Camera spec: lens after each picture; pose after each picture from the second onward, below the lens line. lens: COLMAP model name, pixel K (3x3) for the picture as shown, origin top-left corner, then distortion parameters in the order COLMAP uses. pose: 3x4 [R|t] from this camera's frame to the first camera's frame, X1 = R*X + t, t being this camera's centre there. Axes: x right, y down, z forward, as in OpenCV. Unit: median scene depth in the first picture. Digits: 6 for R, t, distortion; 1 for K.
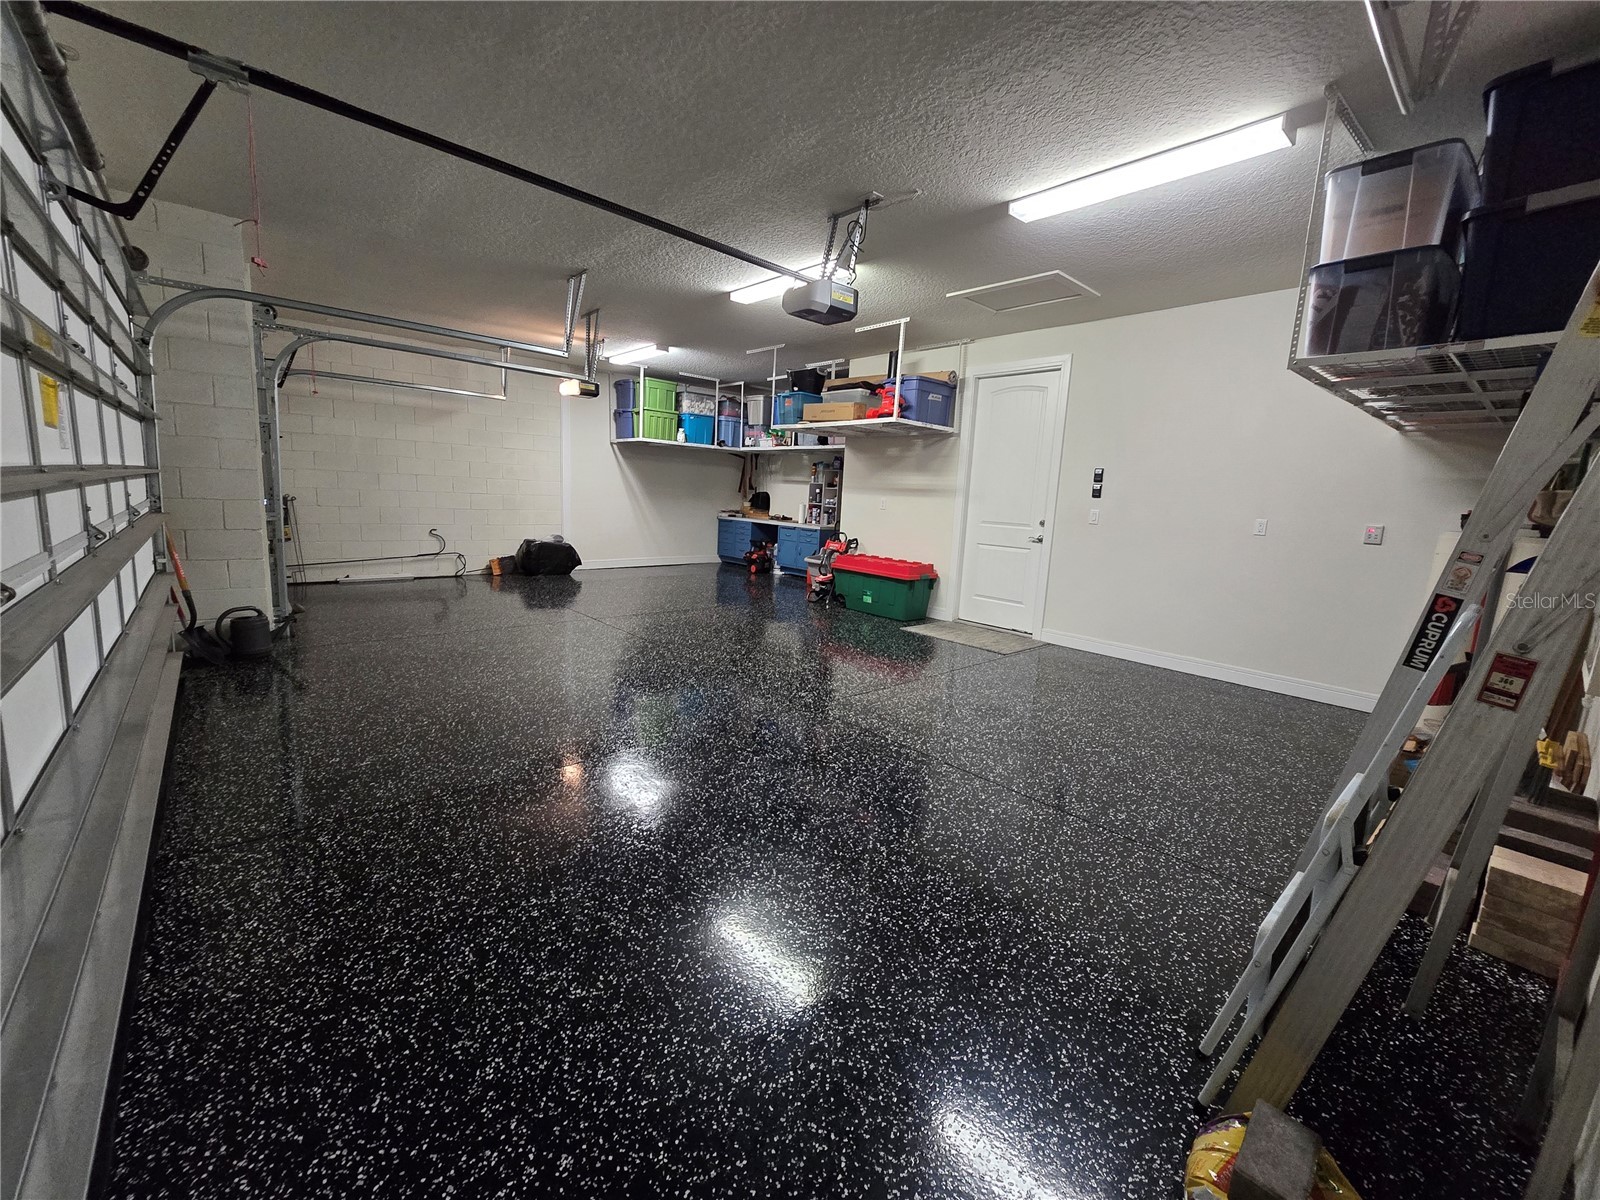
lens RADIAL K [[658.0, 0, 799.3], [0, 658.0, 593.2], [0, 0, 1]] dist [-0.001633, -0.000026]
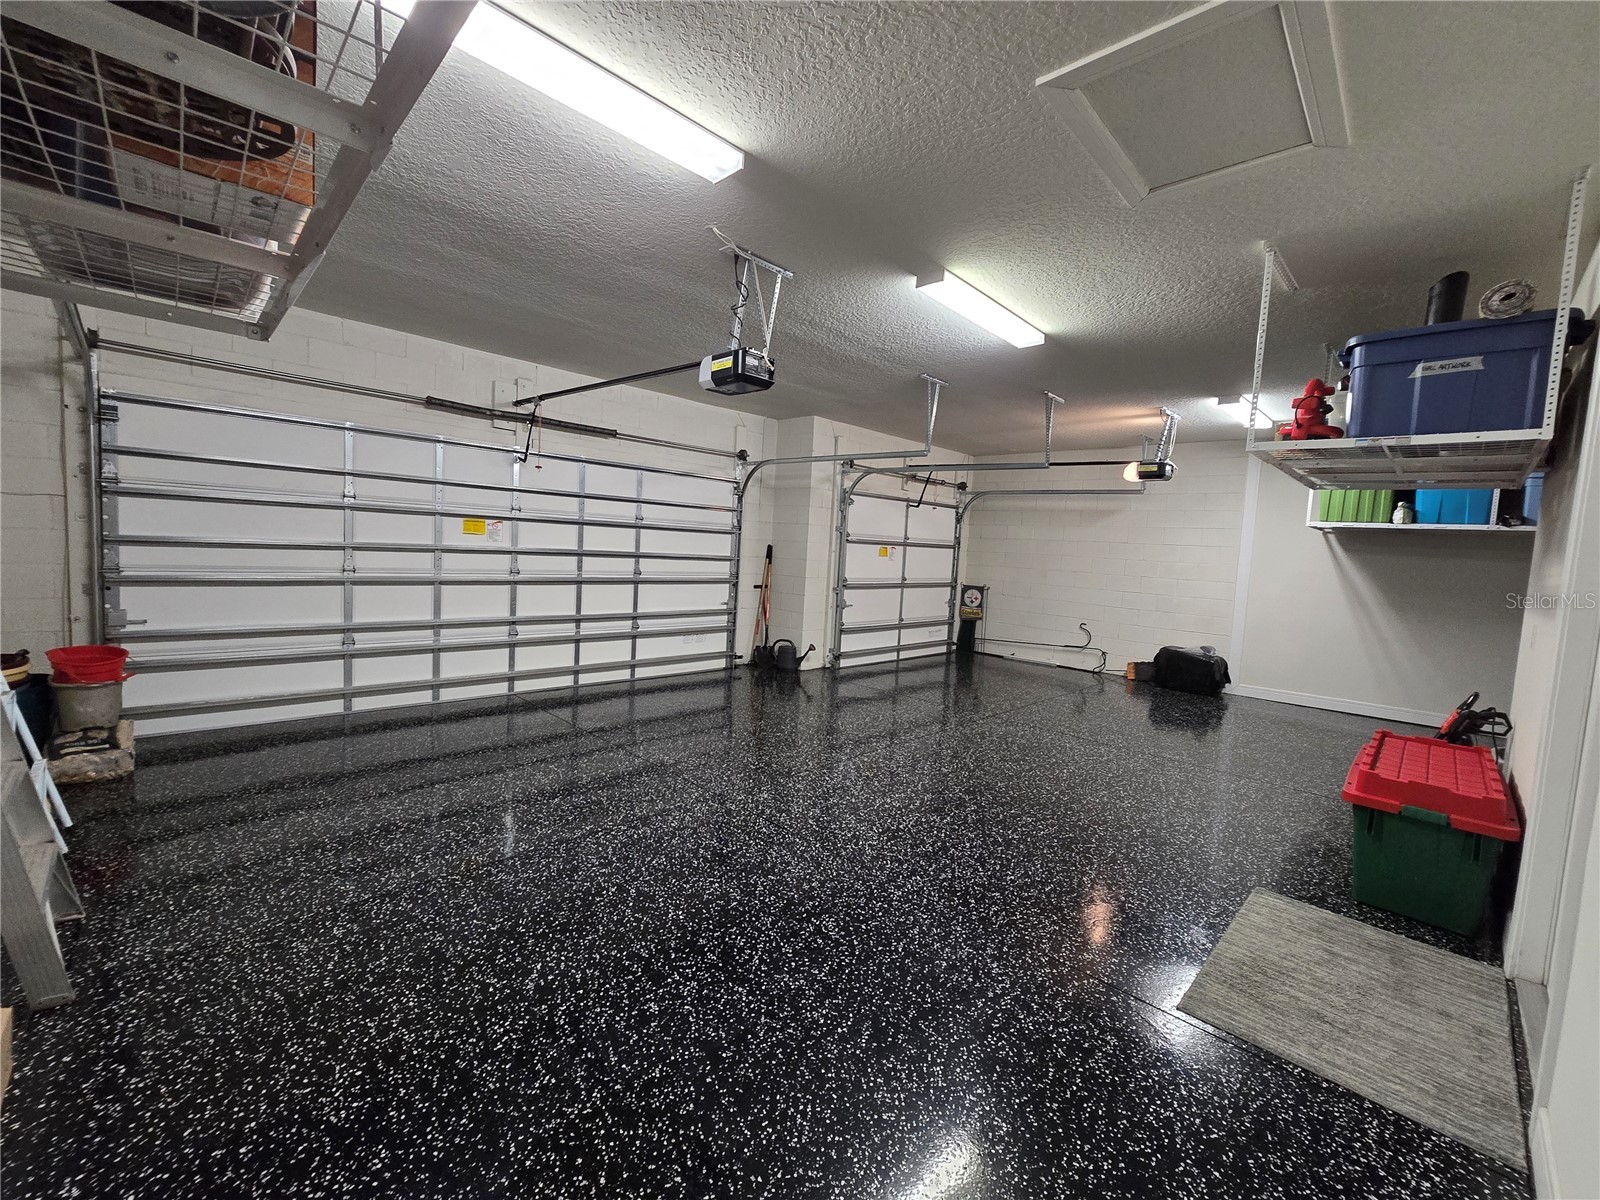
lens RADIAL K [[658.0, 0, 799.3], [0, 658.0, 593.2], [0, 0, 1]] dist [-0.001633, -0.000026]
pose [[0.069406, 0.030451, -0.997124, 0.837269], [-0.204325, 0.978778, 0.015668, -0.128919], [0.976439, 0.202650, 0.074155, 0.887034]]
